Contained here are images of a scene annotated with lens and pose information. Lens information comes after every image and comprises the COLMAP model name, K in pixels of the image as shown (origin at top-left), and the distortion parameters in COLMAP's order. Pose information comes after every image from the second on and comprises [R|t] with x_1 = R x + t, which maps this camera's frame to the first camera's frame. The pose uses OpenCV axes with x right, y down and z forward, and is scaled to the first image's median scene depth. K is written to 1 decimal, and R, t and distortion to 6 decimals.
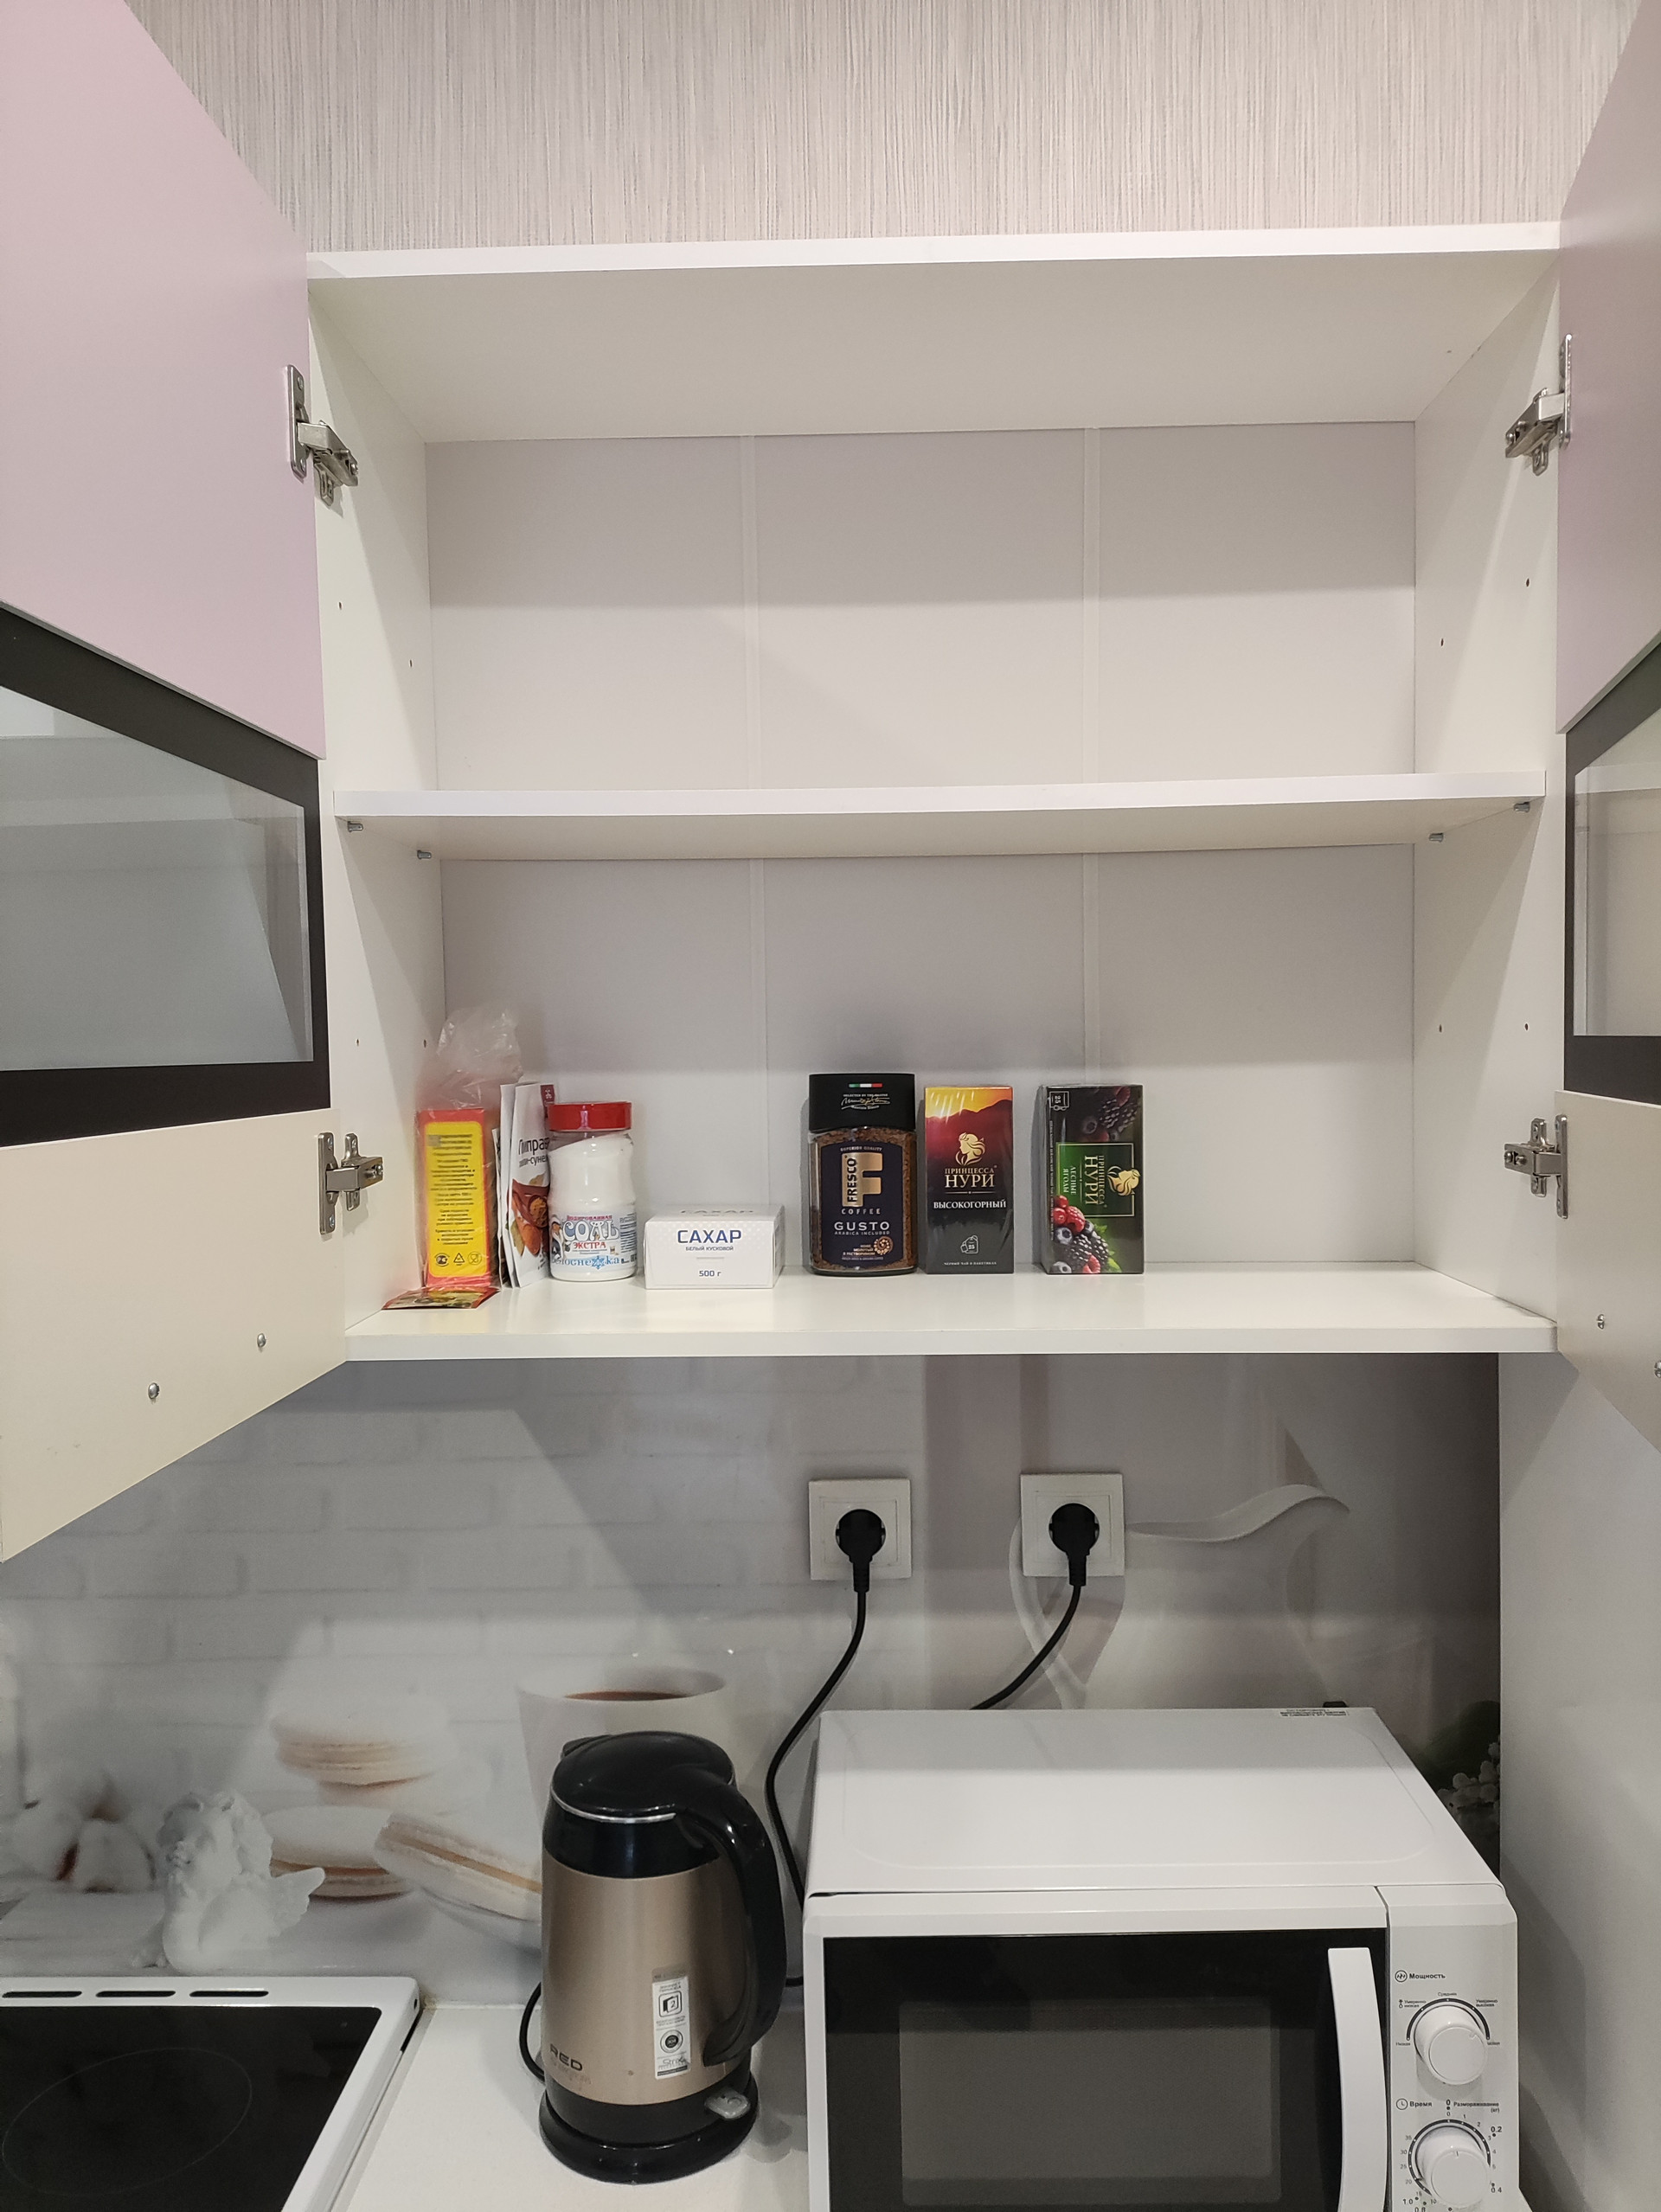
lens RADIAL K [[1623.0, 0, 843.8], [0, 1623.0, 1098.6], [0, 0, 1]] dist [0.091509, -0.137974]
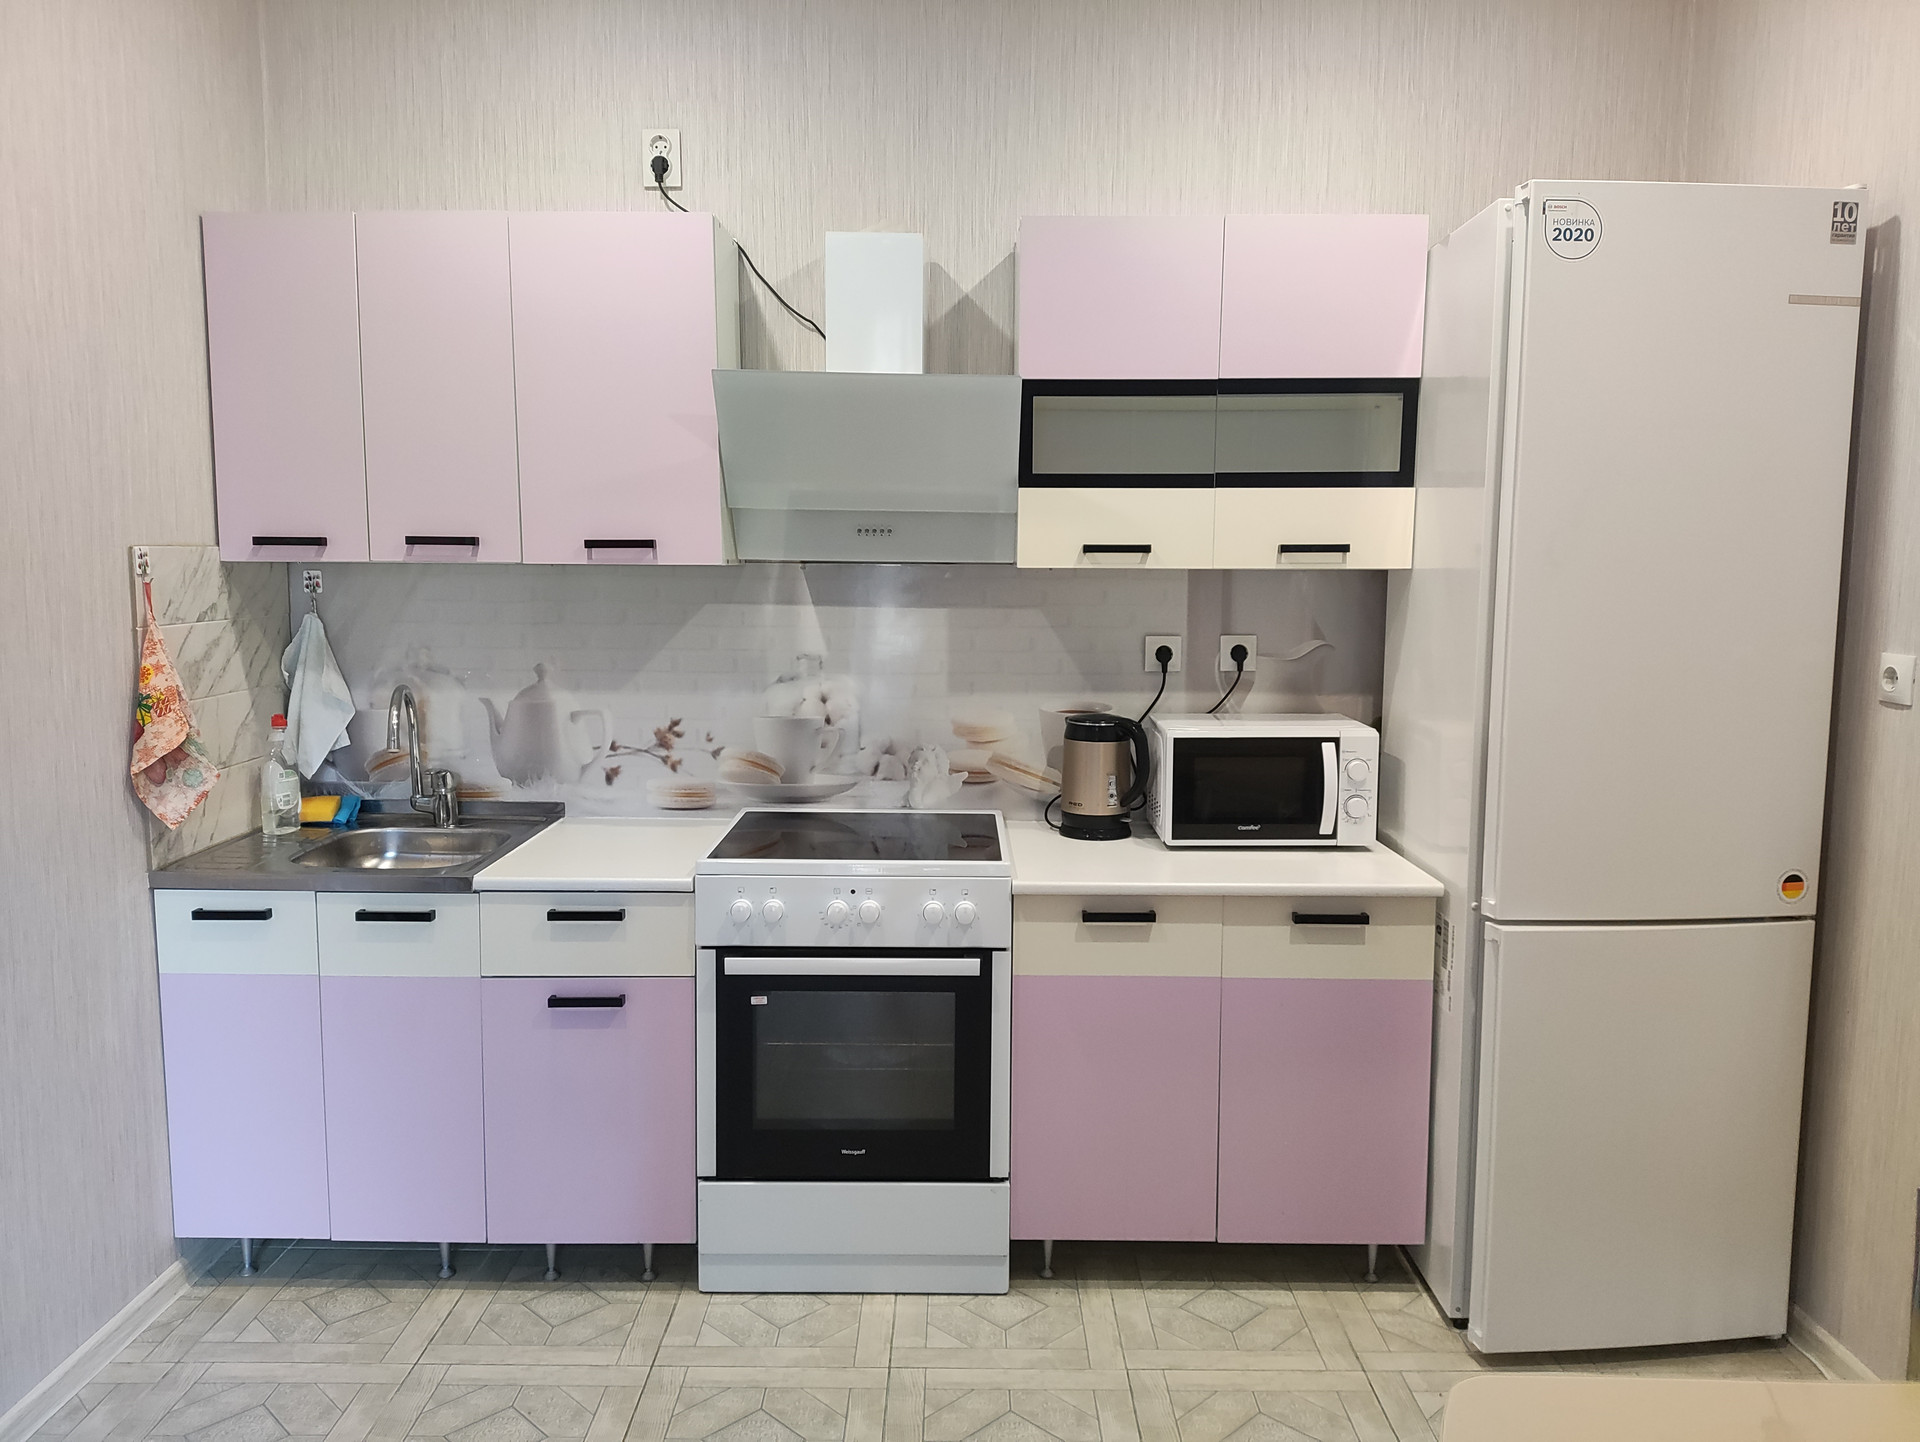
lens RADIAL K [[1408.8, 0, 972.0], [0, 1408.8, 714.1], [0, 0, 1]] dist [0.091509, -0.137974]
pose [[0.999233, 0.017136, 0.035197, -0.405004], [-0.020116, 0.996080, 0.086143, 0.164399], [-0.033583, -0.086785, 0.995661, -1.430631]]
